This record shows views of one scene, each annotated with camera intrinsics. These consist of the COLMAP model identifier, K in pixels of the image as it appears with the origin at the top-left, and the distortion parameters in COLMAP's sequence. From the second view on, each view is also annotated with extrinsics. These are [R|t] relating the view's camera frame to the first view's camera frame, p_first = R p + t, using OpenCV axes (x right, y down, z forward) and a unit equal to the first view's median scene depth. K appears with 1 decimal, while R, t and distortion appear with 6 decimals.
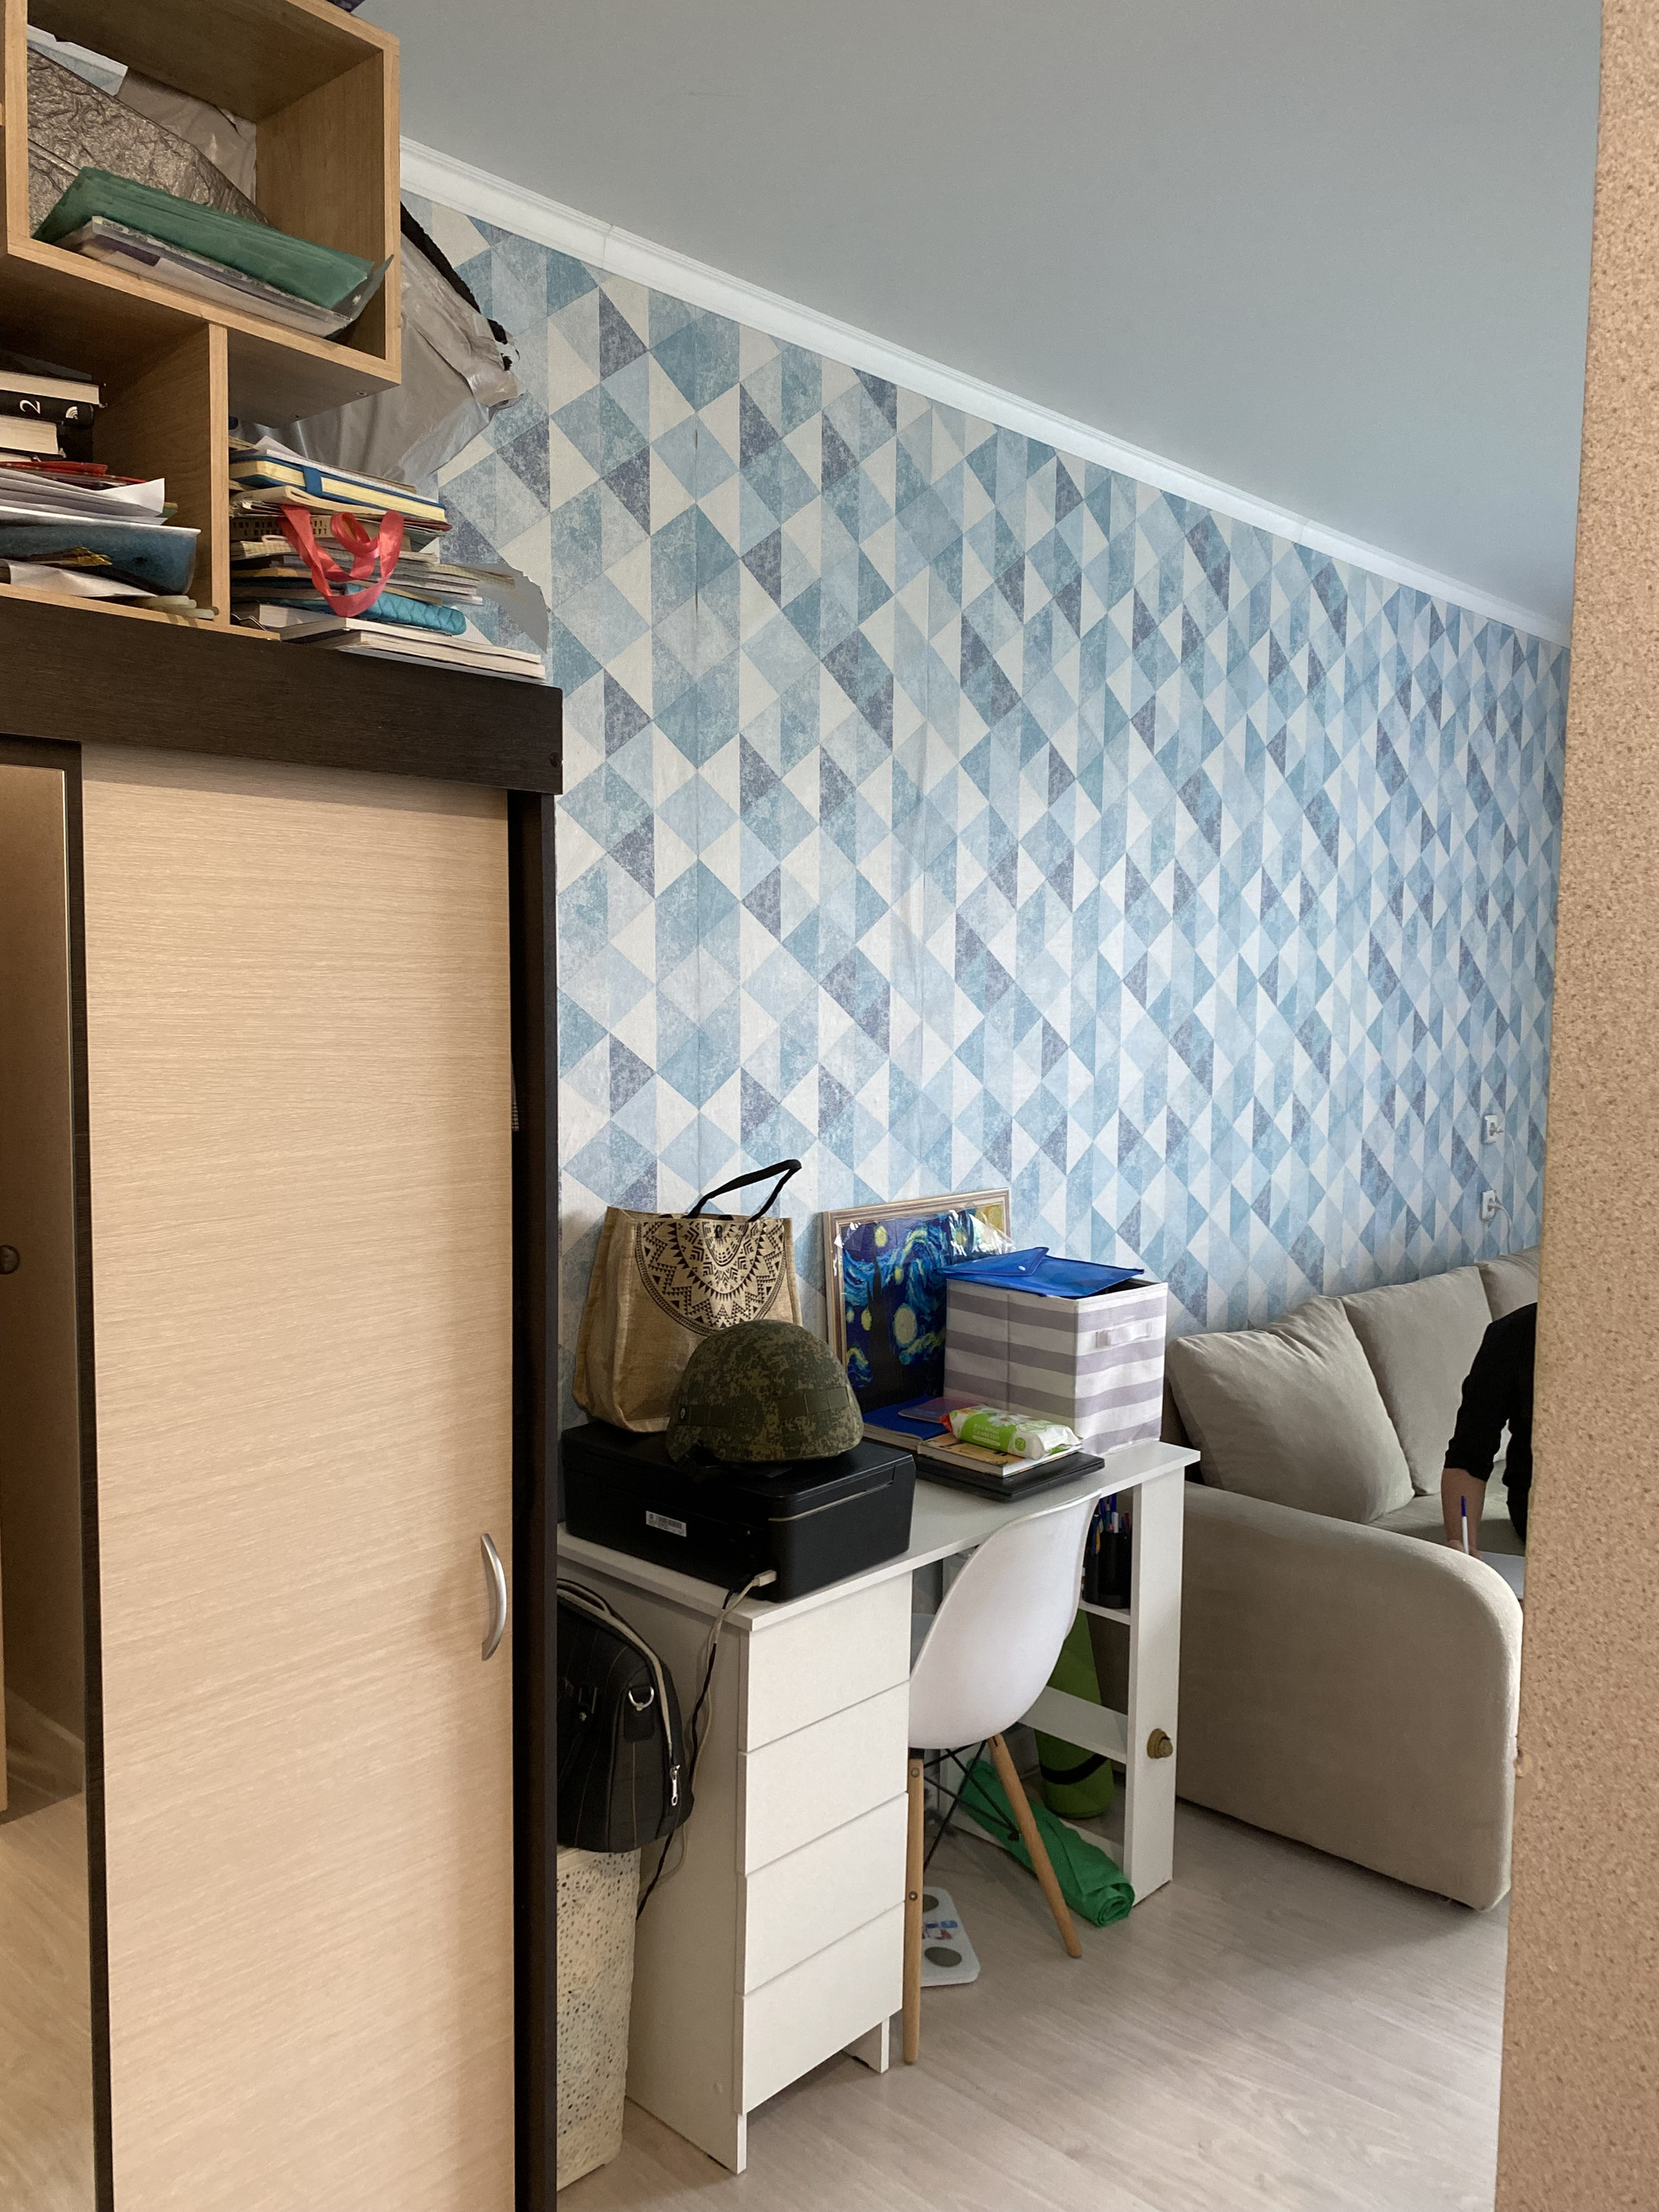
lens RADIAL K [[1695.4, 0, 822.7], [0, 1695.4, 1125.8], [0, 0, 1]] dist [0.066106, -0.085356]
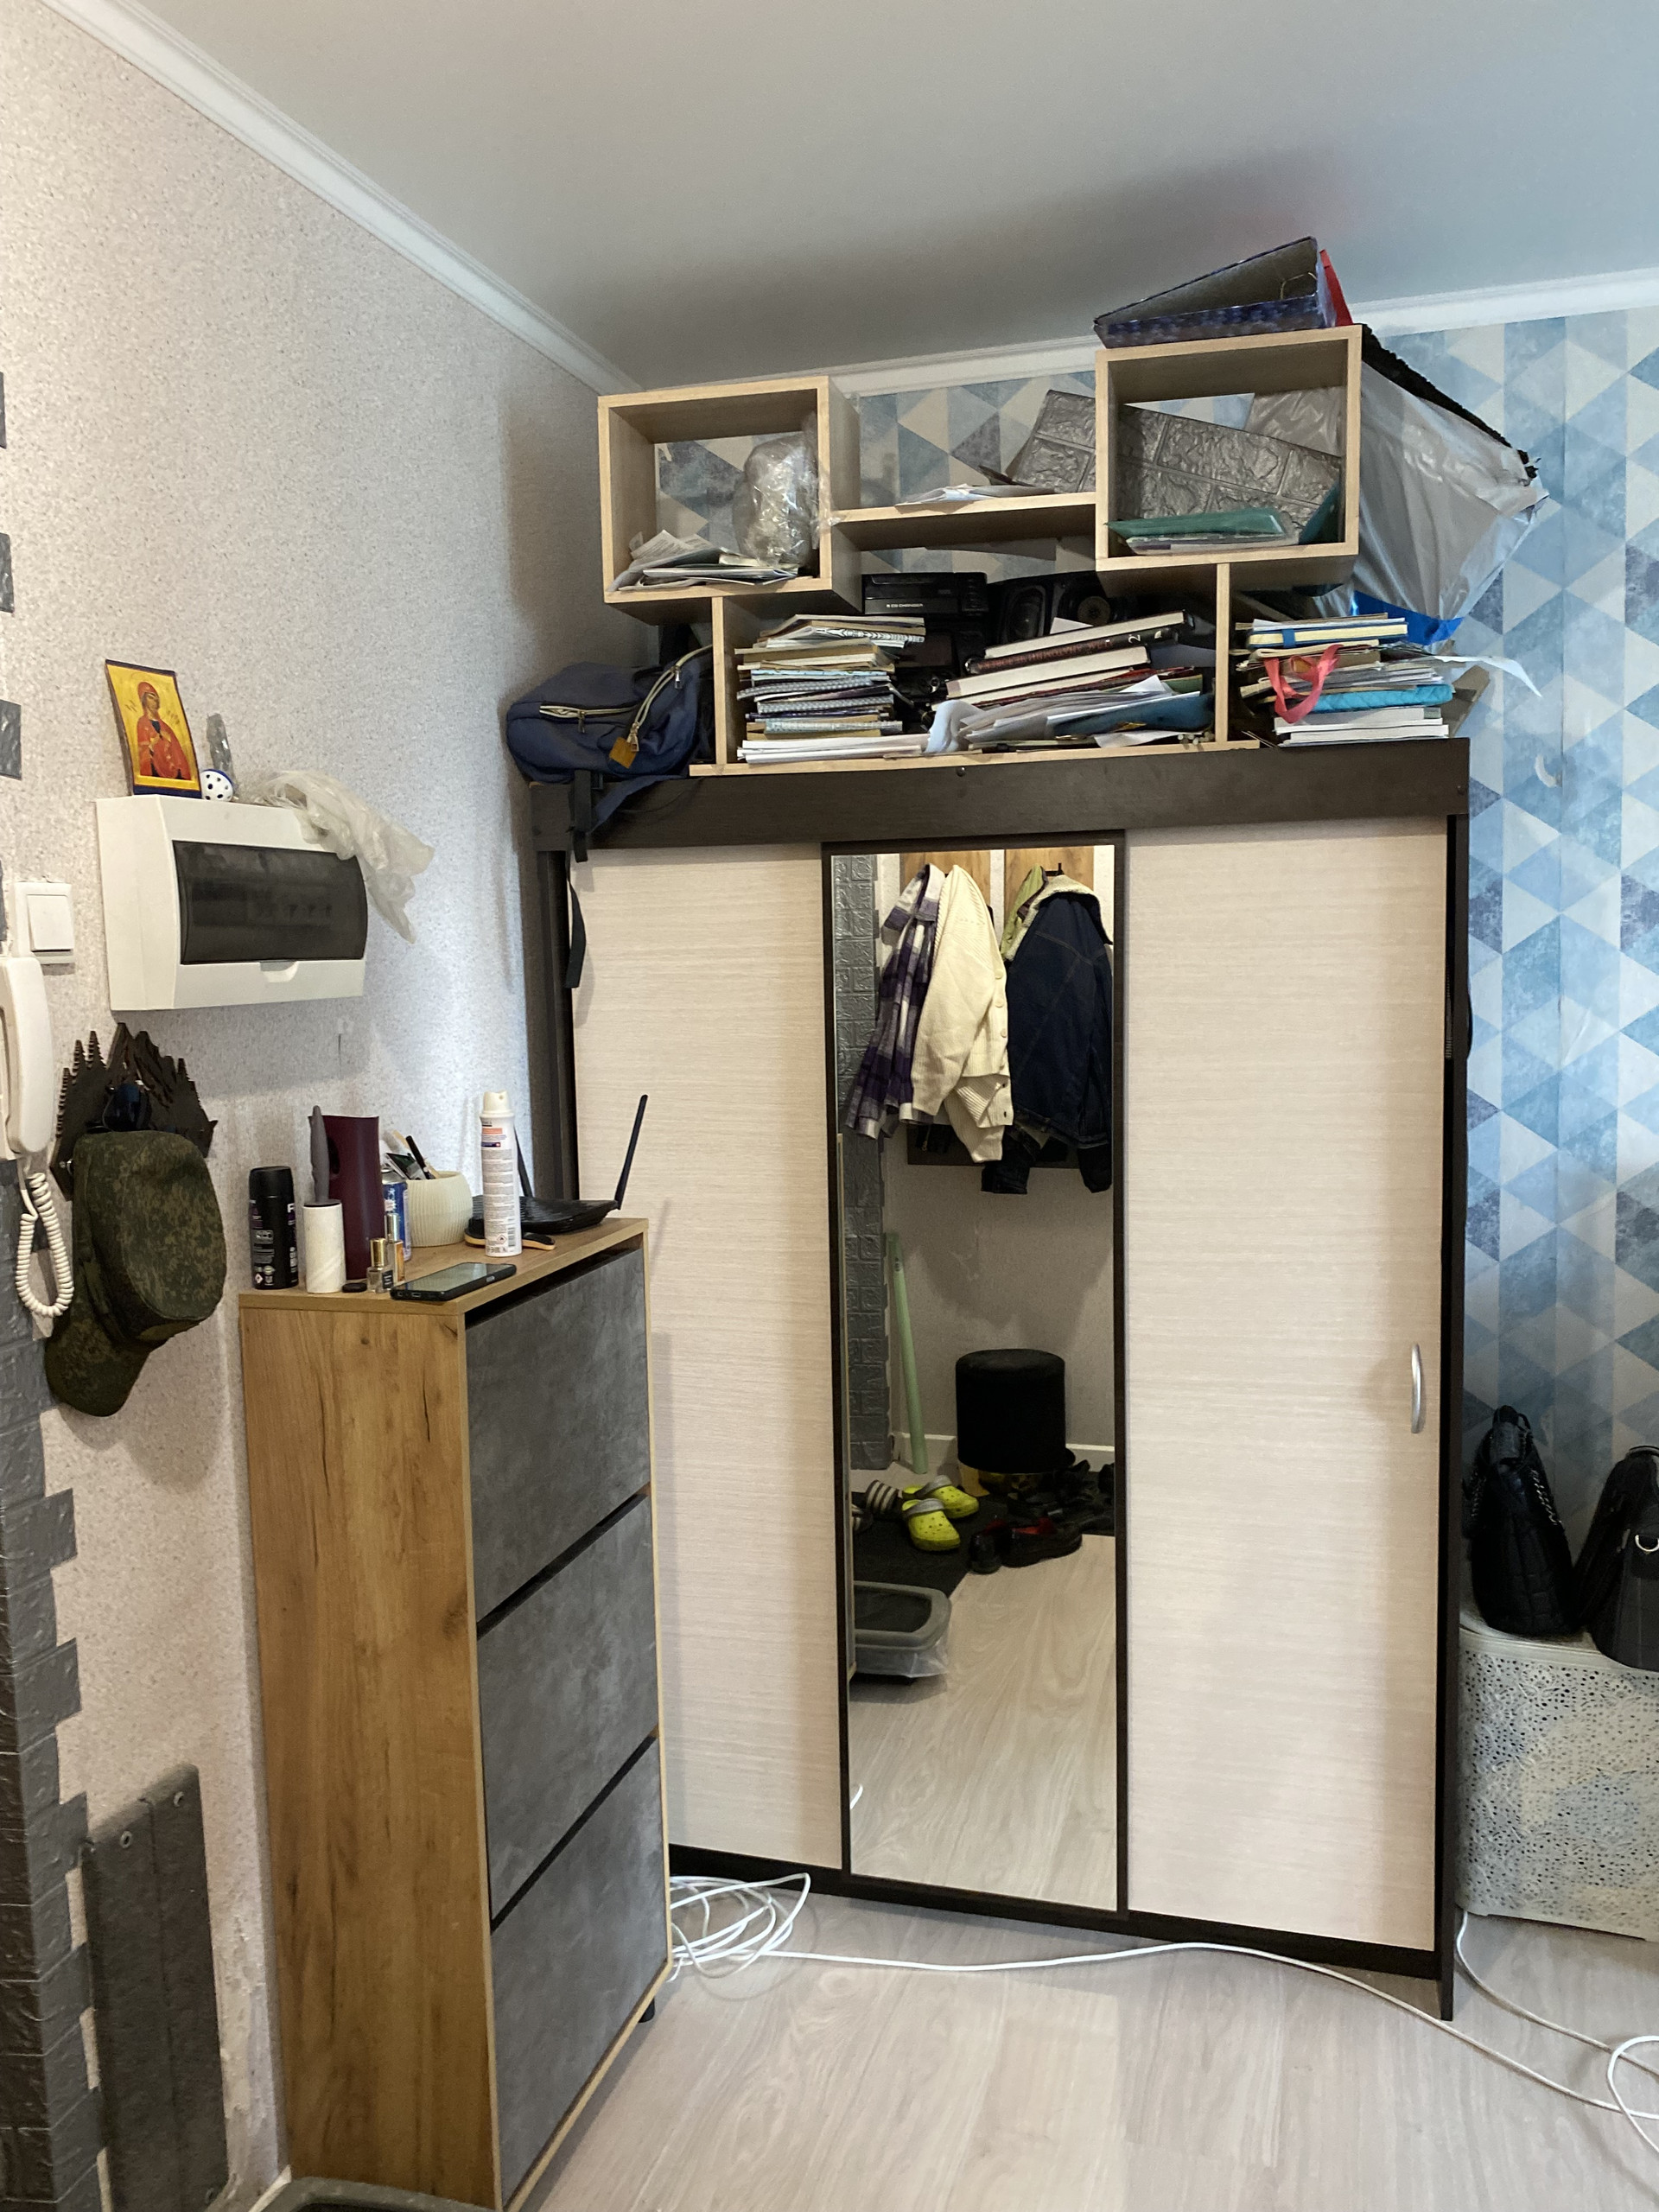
lens RADIAL K [[1695.4, 0, 835.2], [0, 1695.4, 1109.6], [0, 0, 1]] dist [0.066106, -0.085356]
pose [[0.448415, 0.071818, -0.890935, 0.938396], [-0.049859, 0.997225, 0.055291, -0.008492], [0.892434, 0.019627, 0.450752, -0.073243]]
